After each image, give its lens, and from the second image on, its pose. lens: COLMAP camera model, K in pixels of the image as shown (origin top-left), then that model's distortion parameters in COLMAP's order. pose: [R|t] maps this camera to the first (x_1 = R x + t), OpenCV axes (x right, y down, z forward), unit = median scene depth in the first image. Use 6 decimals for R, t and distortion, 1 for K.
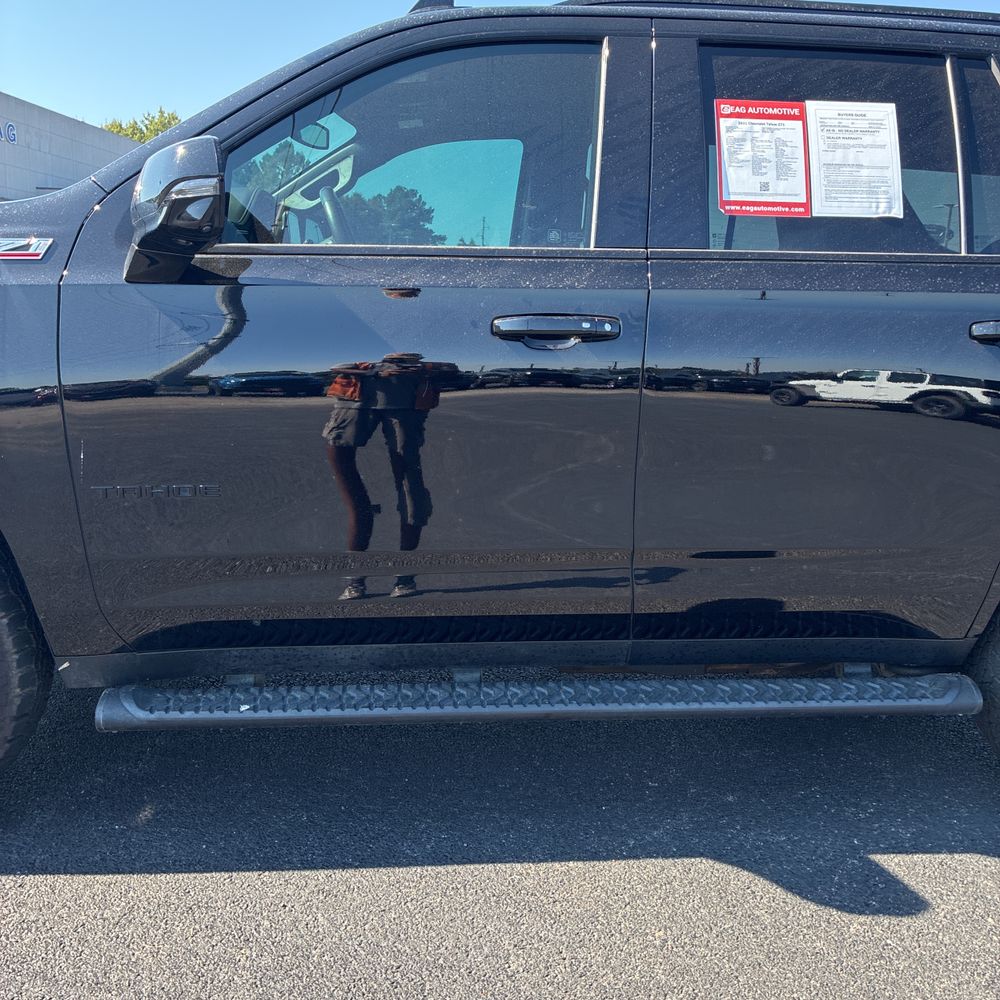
lens RADIAL K [[1012.1, 0, 525.5], [0, 1012.1, 483.4], [0, 0, 1]] dist [0.019665, 0.009095]
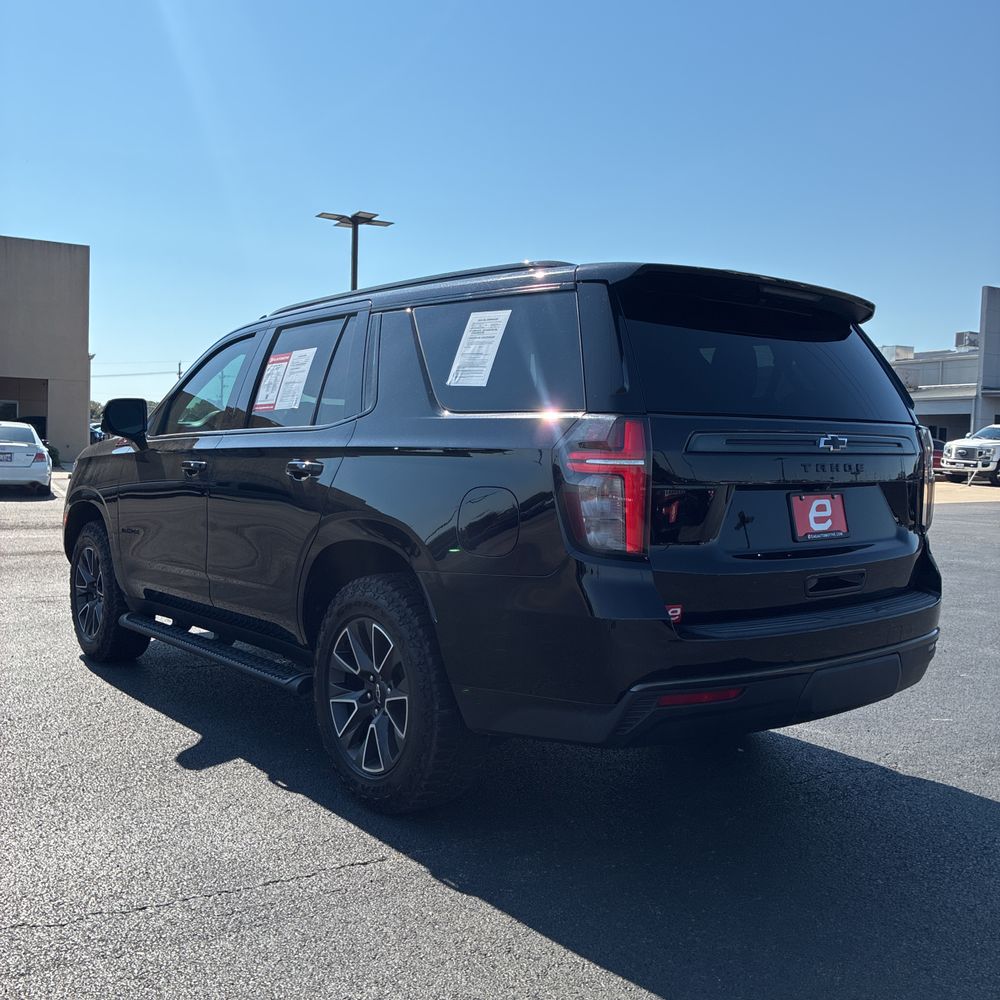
lens RADIAL K [[1005.0, 0, 495.1], [0, 1005.0, 487.3], [0, 0, 1]] dist [0.029829, -0.022967]
pose [[0.554159, 0.004963, -0.832396, 2.103819], [-0.152063, 0.983759, -0.095369, 0.000635], [0.818404, 0.179427, 0.545913, 0.322578]]
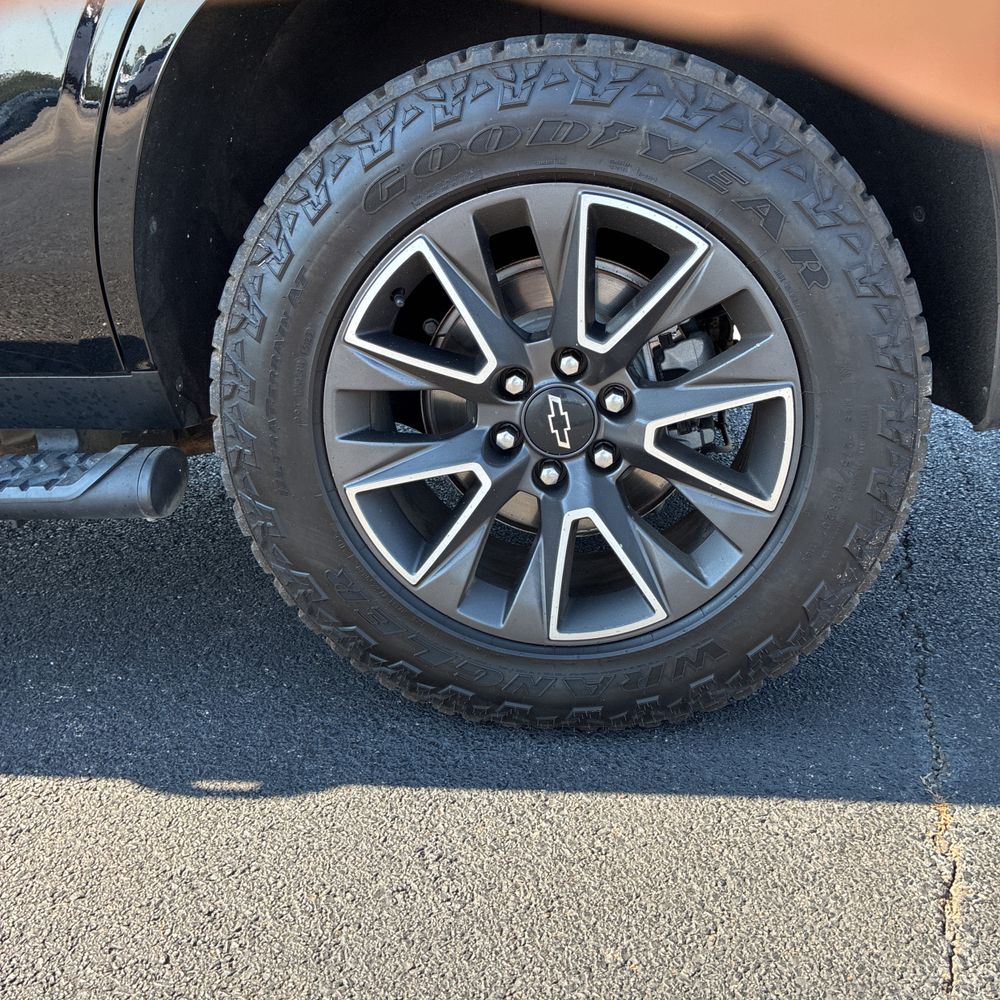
lens RADIAL K [[1005.0, 0, 495.1], [0, 1005.0, 487.3], [0, 0, 1]] dist [0.029829, -0.022967]
pose [[0.976742, -0.006640, -0.214314, 0.768525], [0.035311, 0.990854, 0.130233, 0.161509], [0.211489, -0.134772, 0.968044, 0.575888]]
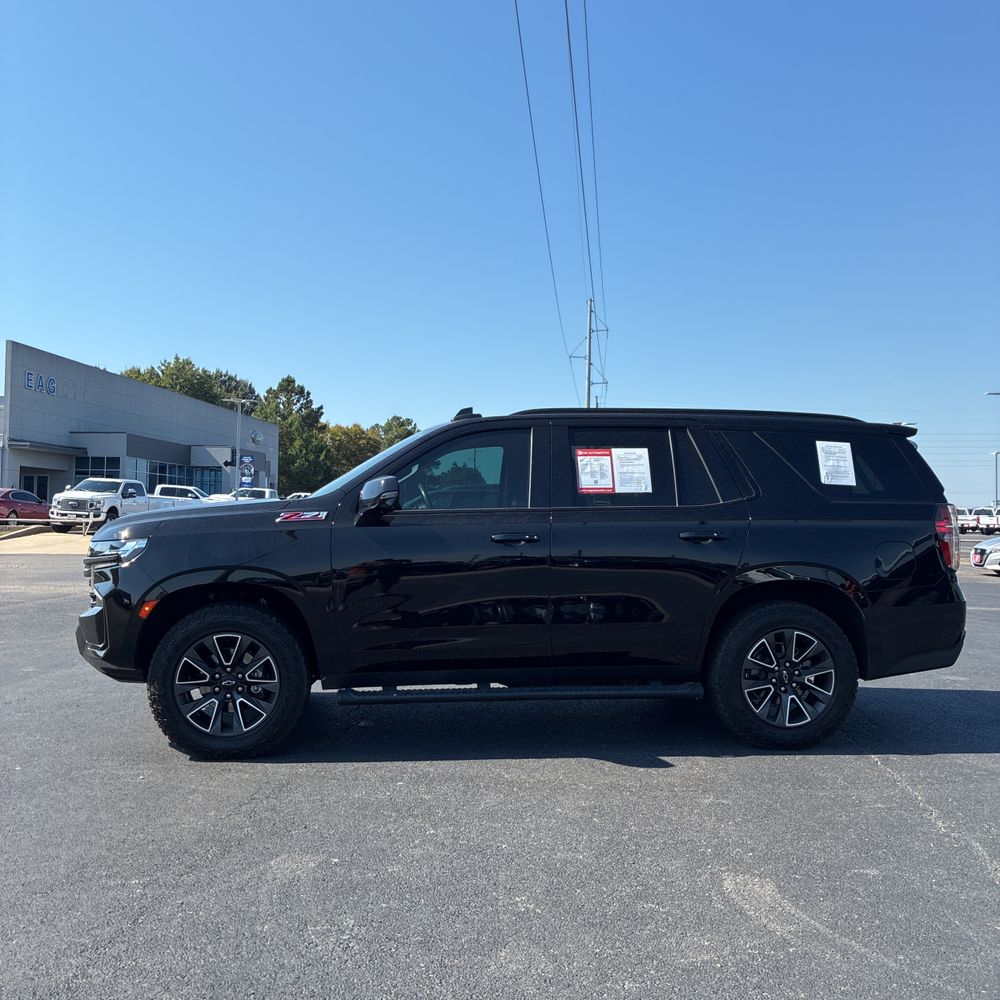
lens RADIAL K [[1005.0, 0, 495.1], [0, 1005.0, 487.3], [0, 0, 1]] dist [0.029829, -0.022967]
pose [[0.999289, -0.030364, -0.022332, 0.037306], [0.025044, 0.977662, -0.208685, 0.241486], [0.028170, 0.207977, 0.977728, -1.473578]]
